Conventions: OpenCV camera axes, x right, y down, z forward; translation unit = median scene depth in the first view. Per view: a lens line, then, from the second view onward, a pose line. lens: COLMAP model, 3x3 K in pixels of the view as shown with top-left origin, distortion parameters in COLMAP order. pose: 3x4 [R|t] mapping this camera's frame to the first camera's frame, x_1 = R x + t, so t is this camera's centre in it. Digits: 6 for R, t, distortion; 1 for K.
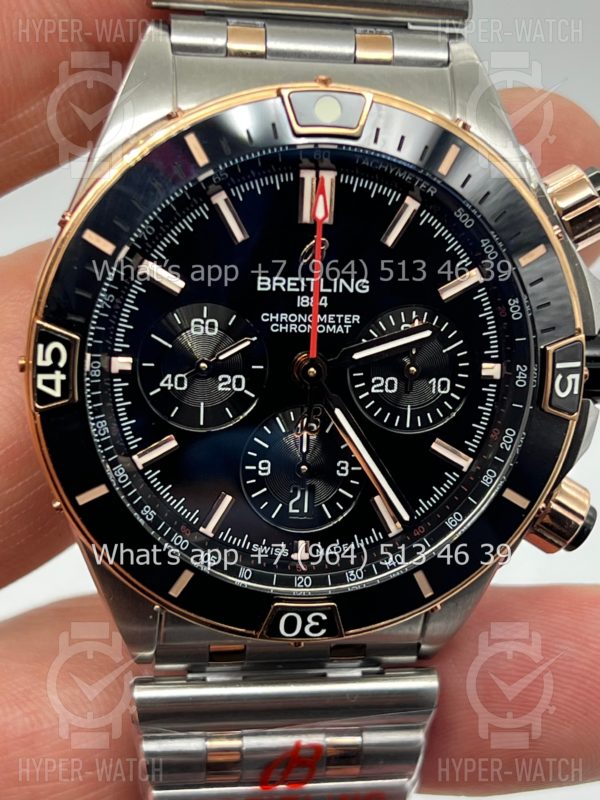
lens RADIAL K [[1884.5, 0, 297.6], [0, 1884.5, 396.8], [0, 0, 1]] dist [0.226104, 0.000000]
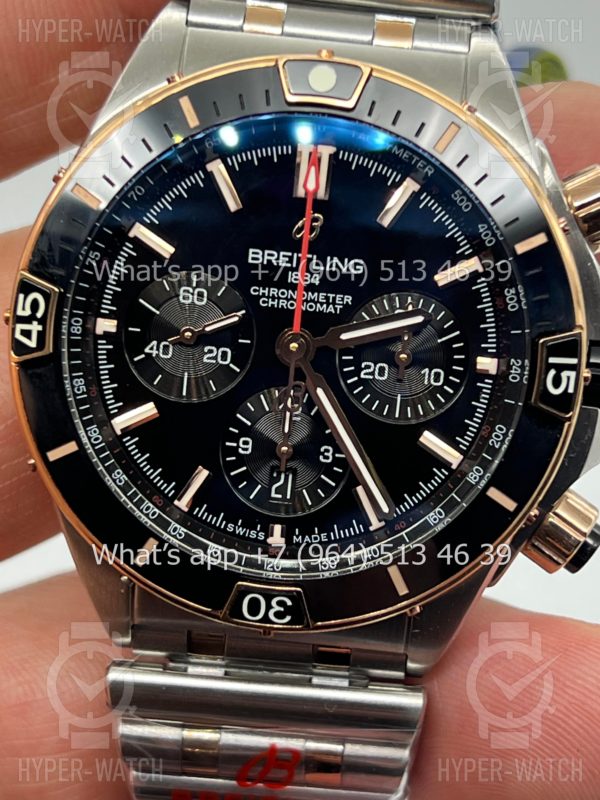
lens RADIAL K [[1884.5, 0, 296.4], [0, 1884.5, 396.3], [0, 0, 1]] dist [0.226104, 0.000000]
pose [[0.979332, 0.069031, -0.190114, 0.194713], [-0.090912, 0.989889, -0.108881, 0.117563], [0.180675, 0.123914, 0.975706, 0.046615]]
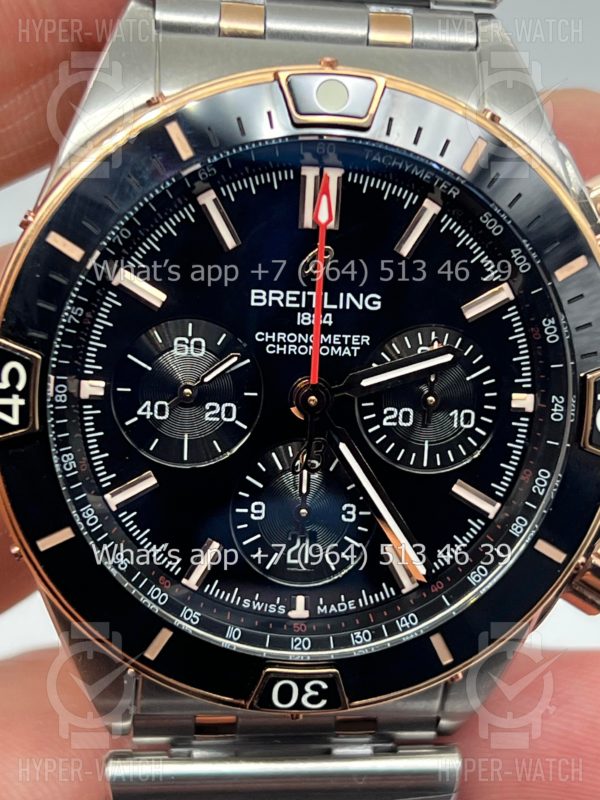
lens RADIAL K [[1884.5, 0, 295.9], [0, 1884.5, 400.4], [0, 0, 1]] dist [0.226104, 0.000000]
pose [[0.999207, 0.012088, -0.037938, 0.032347], [-0.013006, 0.999627, -0.024026, 0.007626], [0.037633, 0.024500, 0.998991, 0.136059]]
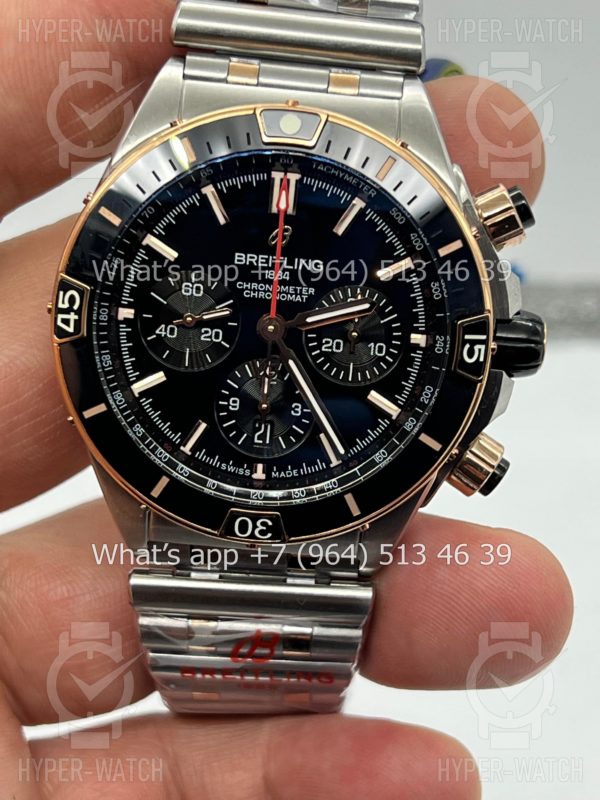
lens RADIAL K [[1884.5, 0, 301.8], [0, 1884.5, 398.8], [0, 0, 1]] dist [0.226104, 0.000000]
pose [[0.985270, 0.064520, -0.158367, 0.231619], [-0.074400, 0.995583, -0.057268, 0.104905], [0.153972, 0.068207, 0.985718, -0.253987]]
